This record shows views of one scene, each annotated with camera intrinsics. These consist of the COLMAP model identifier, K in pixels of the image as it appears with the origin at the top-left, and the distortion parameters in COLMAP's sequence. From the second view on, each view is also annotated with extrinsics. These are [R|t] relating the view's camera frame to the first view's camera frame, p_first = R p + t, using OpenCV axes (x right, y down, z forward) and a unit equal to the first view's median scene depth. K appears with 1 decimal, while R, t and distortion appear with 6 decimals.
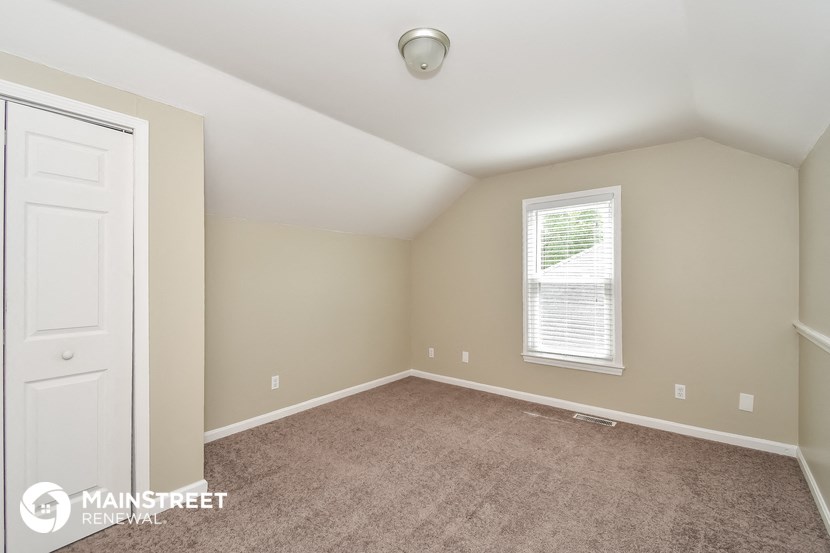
lens RADIAL K [[369.3, 0, 409.8], [0, 369.3, 278.3], [0, 0, 1]] dist [0.000568, 0.000244]
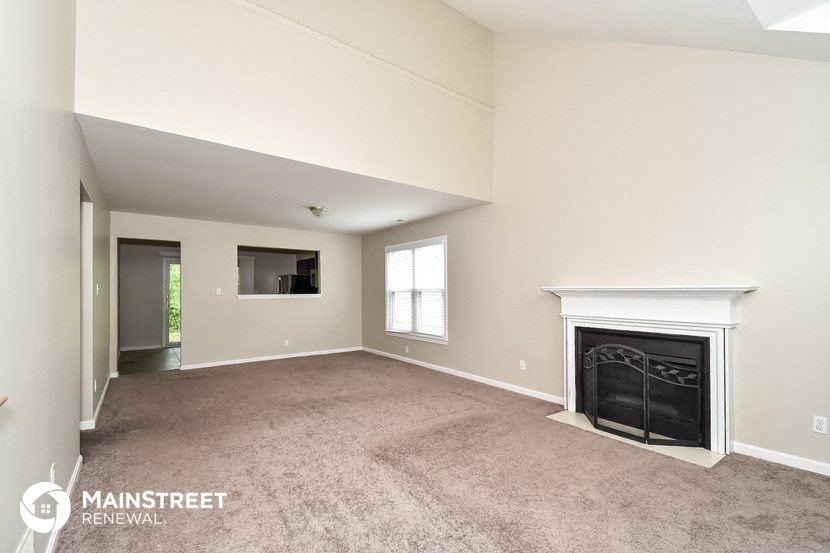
lens RADIAL K [[369.3, 0, 409.8], [0, 369.3, 278.3], [0, 0, 1]] dist [0.000568, 0.000244]
pose [[0.970796, -0.005845, -0.239837, 3.584238], [-0.000209, 0.999682, -0.025207, -0.024318], [0.239908, 0.024521, 0.970486, -3.139774]]
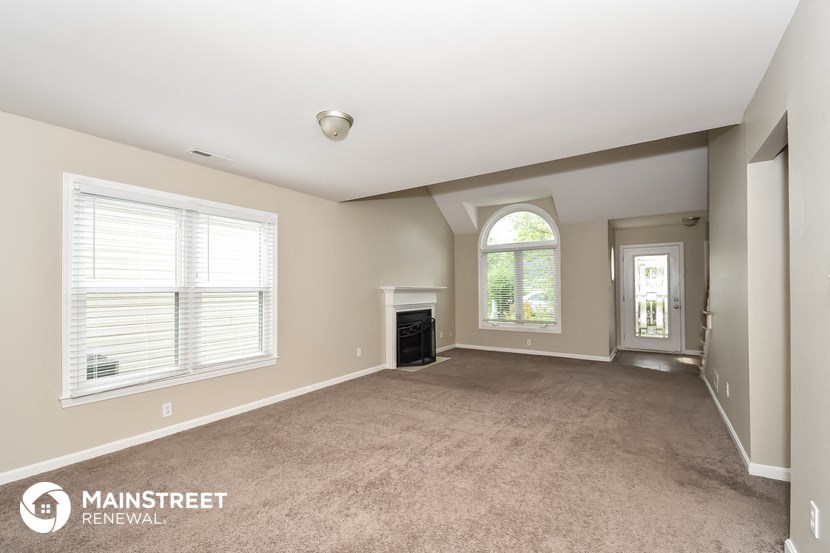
lens RADIAL K [[368.7, 0, 419.4], [0, 368.7, 282.1], [0, 0, 1]] dist [0.069416, -0.043712]
pose [[-0.122387, 0.016761, 0.992341, -3.385682], [-0.001276, 0.999854, -0.017045, 0.006152], [-0.992482, -0.003353, -0.122348, 2.942311]]
